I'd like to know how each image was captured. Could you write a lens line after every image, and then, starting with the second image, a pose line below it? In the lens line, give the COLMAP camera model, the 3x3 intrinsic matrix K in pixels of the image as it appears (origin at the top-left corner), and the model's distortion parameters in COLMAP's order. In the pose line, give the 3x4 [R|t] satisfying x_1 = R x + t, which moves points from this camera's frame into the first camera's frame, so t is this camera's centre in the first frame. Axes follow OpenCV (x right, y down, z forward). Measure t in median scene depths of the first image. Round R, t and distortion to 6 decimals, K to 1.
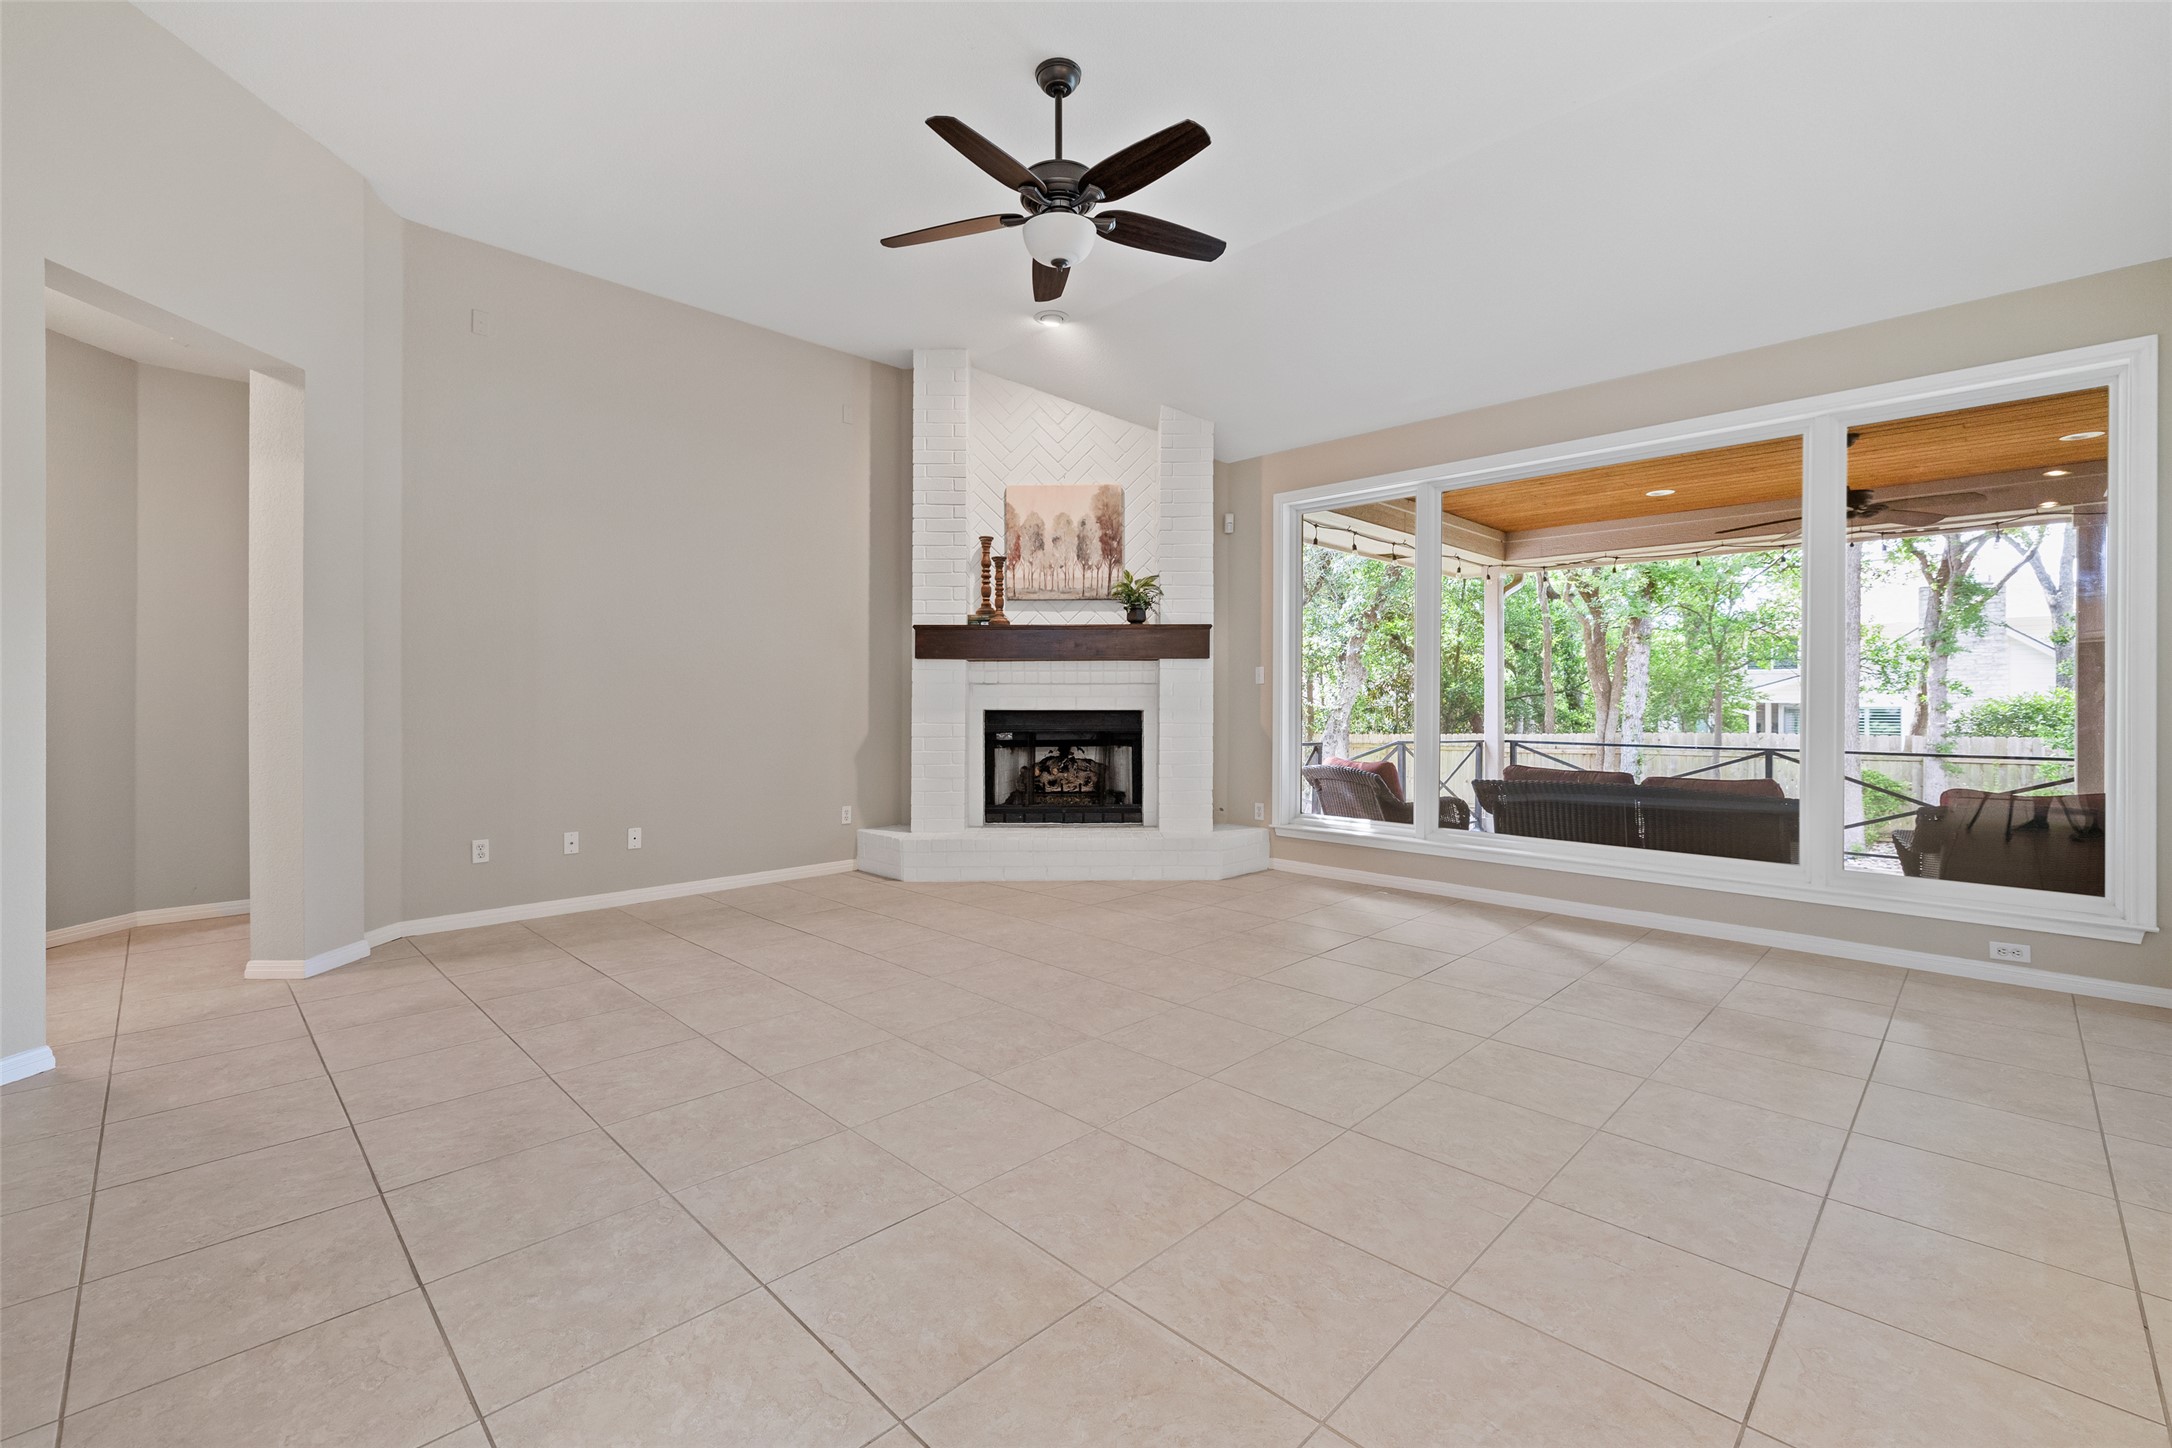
lens RADIAL K [[924.1, 0, 1082.4], [0, 924.1, 708.6], [0, 0, 1]] dist [0.001071, -0.000099]
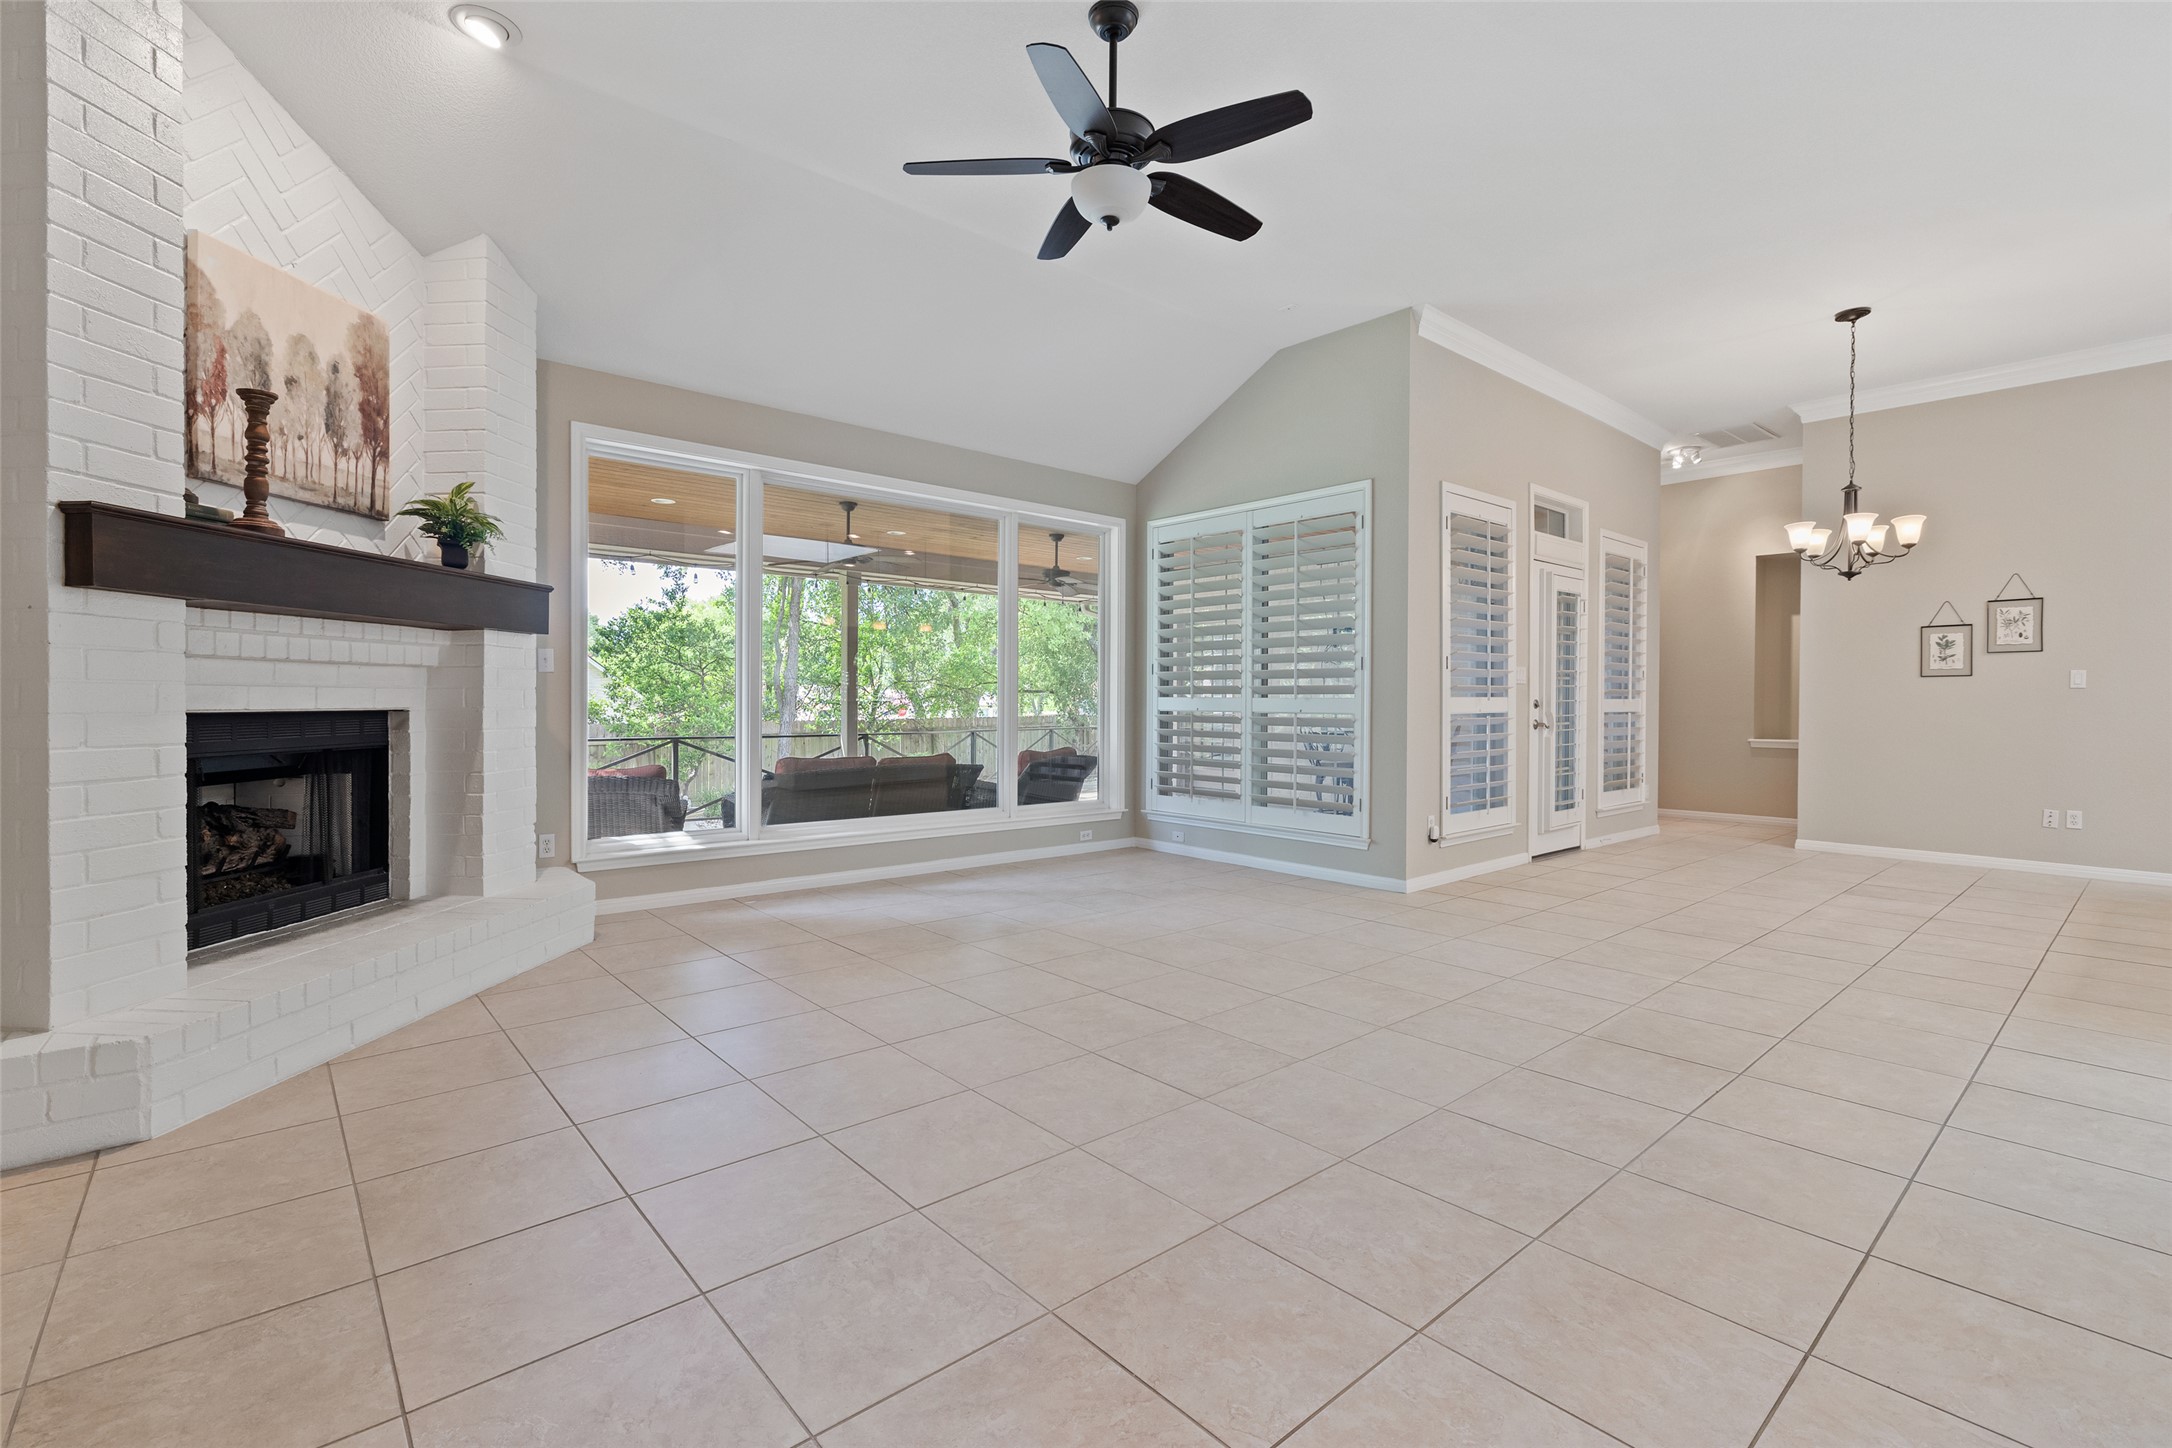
lens RADIAL K [[964.7, 0, 1079.0], [0, 964.7, 707.8], [0, 0, 1]] dist [-0.002125, 0.000035]
pose [[0.070982, -0.009371, 0.997434, -0.554608], [0.002840, 0.999954, 0.009193, -0.004455], [-0.997474, 0.002180, 0.071006, 0.539440]]
